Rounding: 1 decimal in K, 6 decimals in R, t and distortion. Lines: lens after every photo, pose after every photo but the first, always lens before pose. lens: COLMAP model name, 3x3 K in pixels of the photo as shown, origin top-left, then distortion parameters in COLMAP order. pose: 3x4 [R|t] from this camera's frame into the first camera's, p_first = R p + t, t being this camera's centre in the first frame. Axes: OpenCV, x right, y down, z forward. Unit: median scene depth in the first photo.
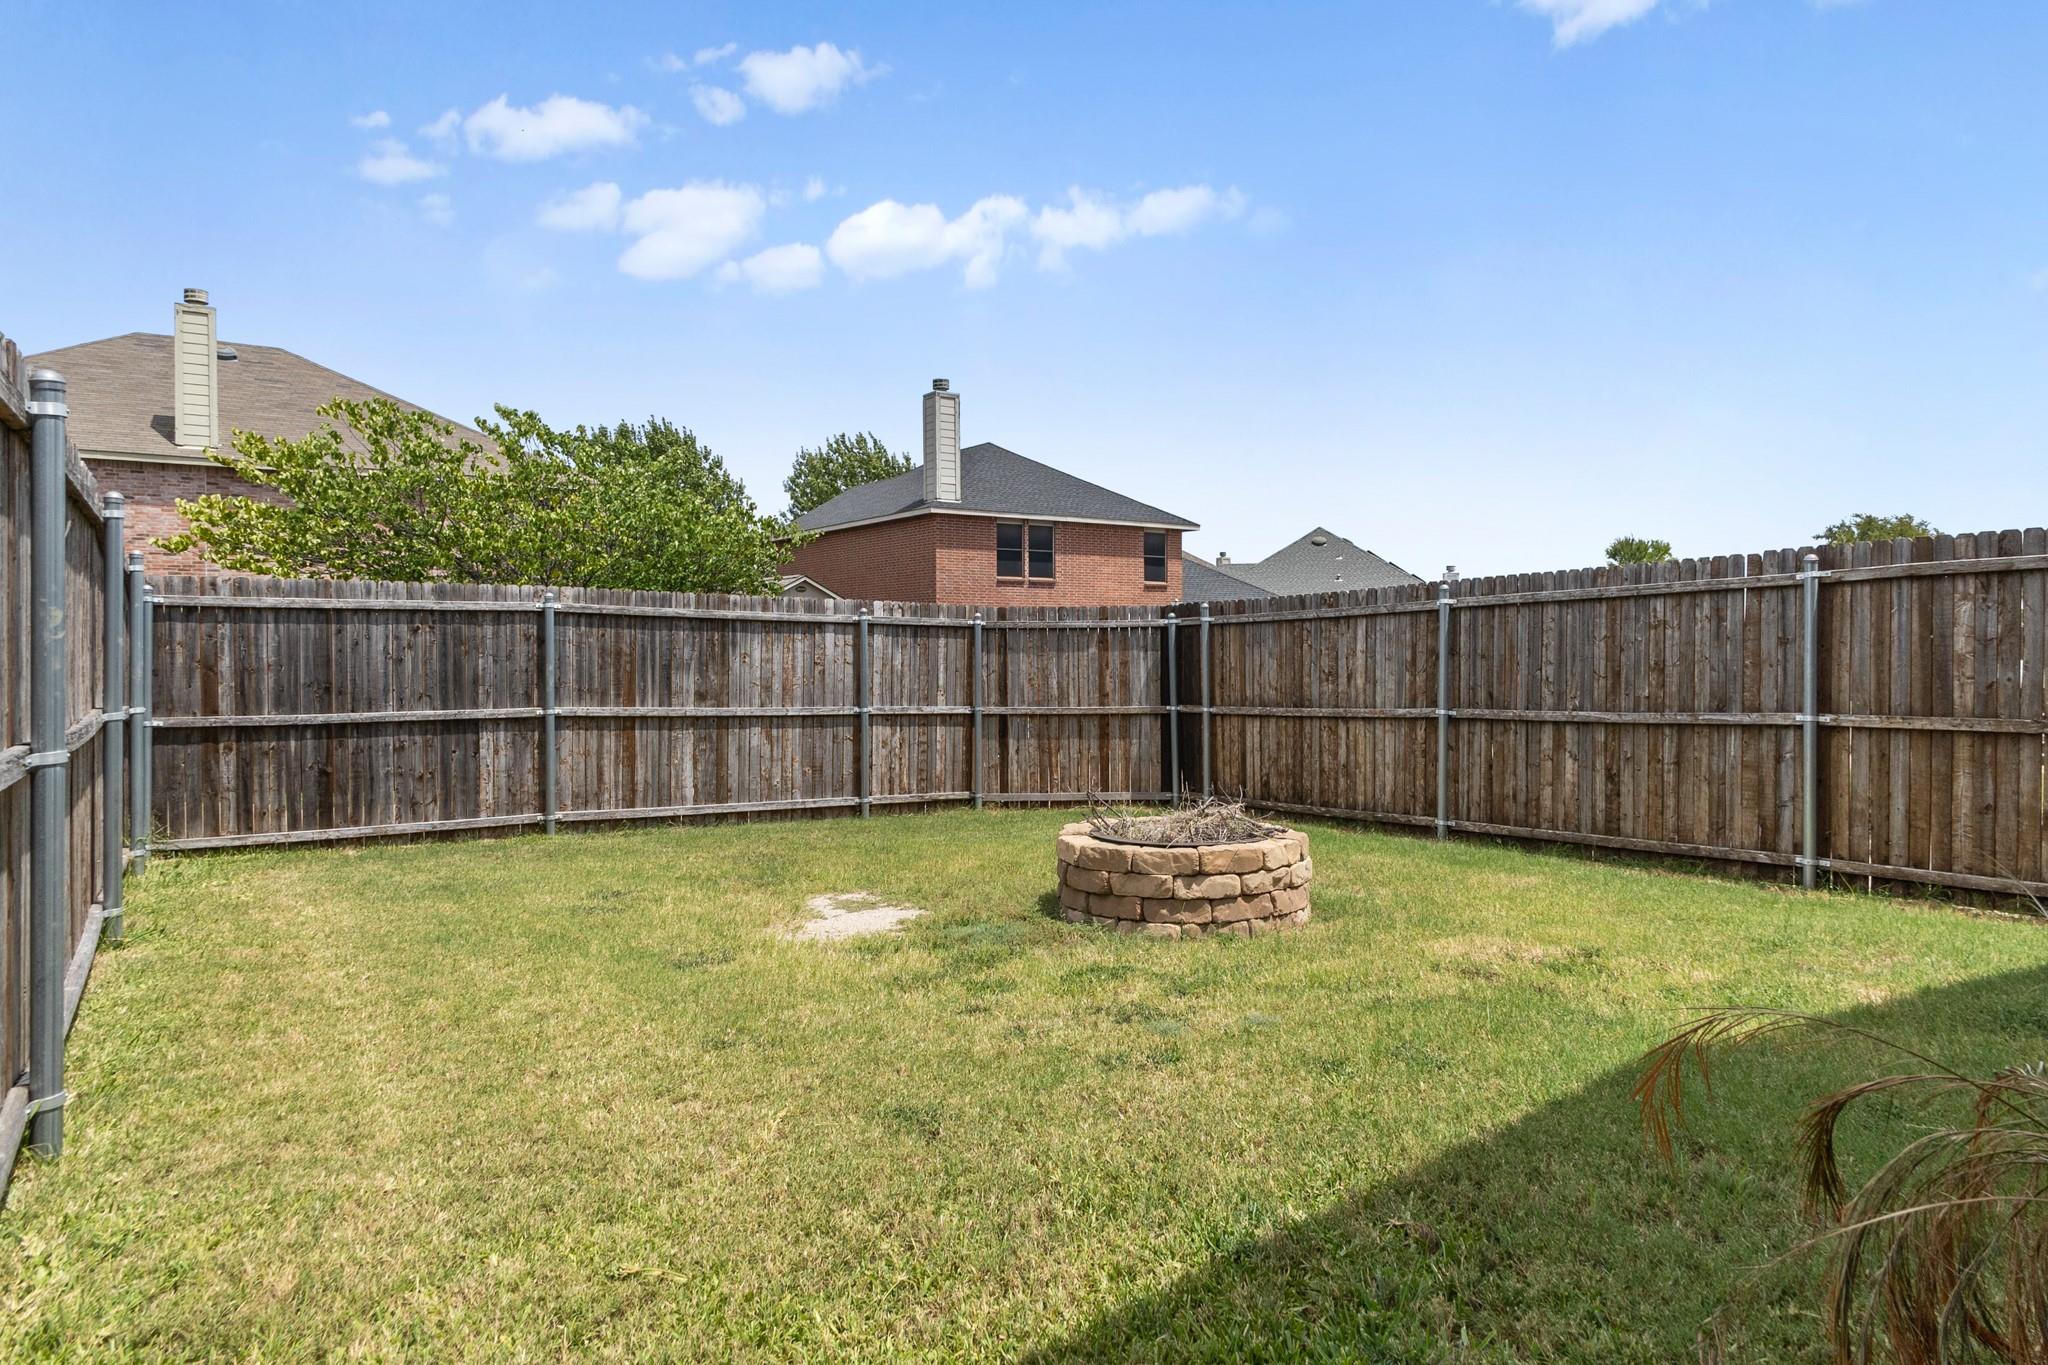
lens RADIAL K [[1253.9, 0, 1024.0], [0, 1253.9, 671.8], [0, 0, 1]] dist [0.003558, -0.000749]
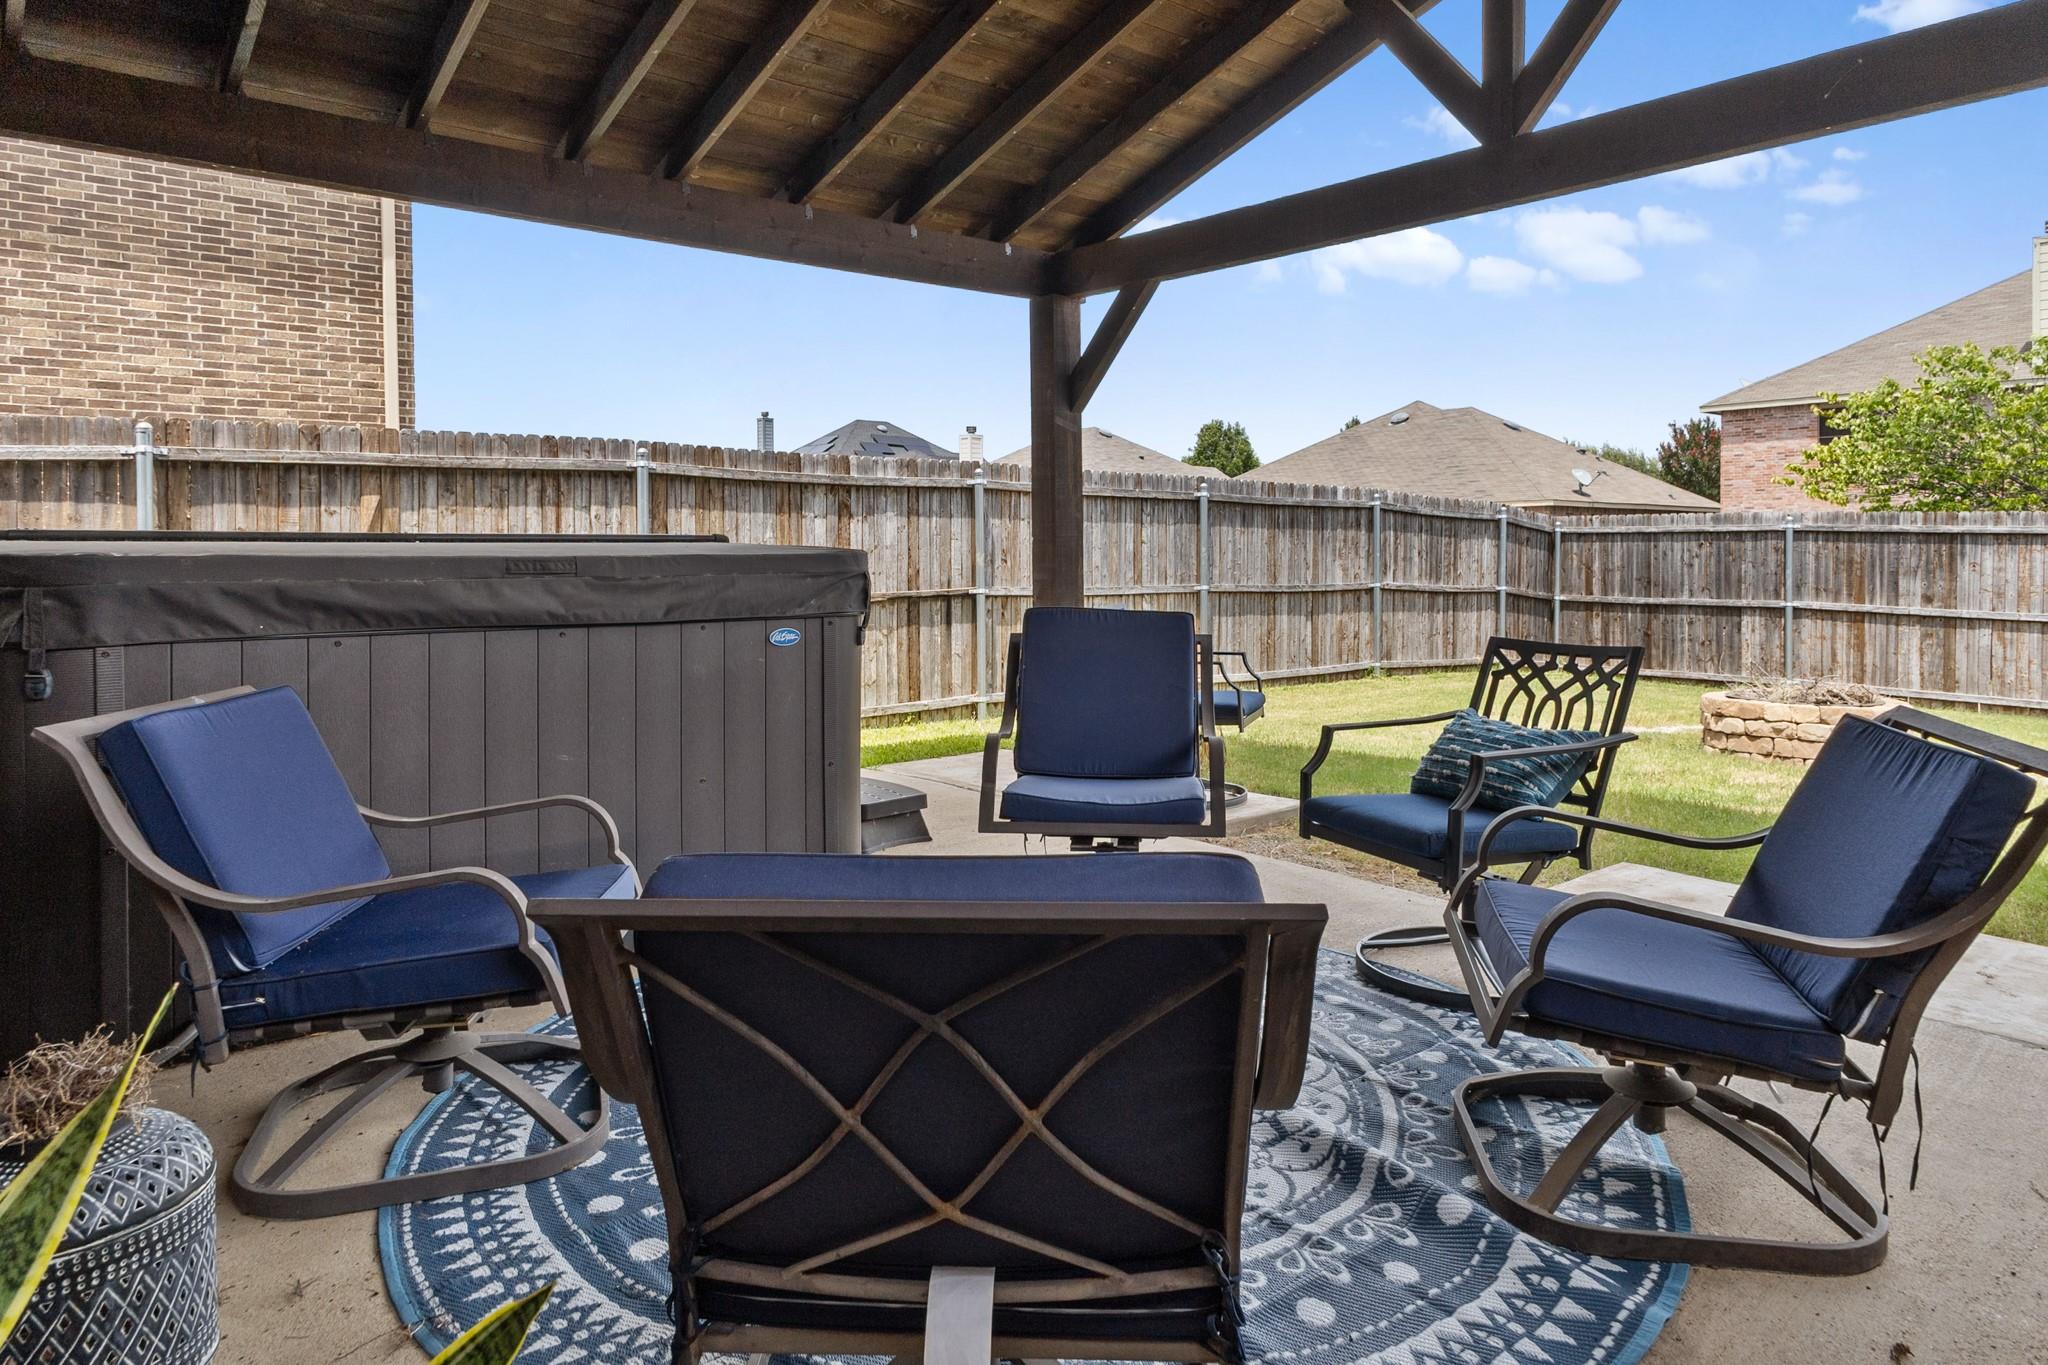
lens RADIAL K [[1253.9, 0, 1024.8], [0, 1253.9, 683.3], [0, 0, 1]] dist [0.003558, -0.000749]
pose [[0.113811, 0.103966, -0.988048, 0.877816], [-0.020462, 0.994544, 0.102293, -0.005198], [0.993292, 0.008575, 0.115318, 0.014037]]
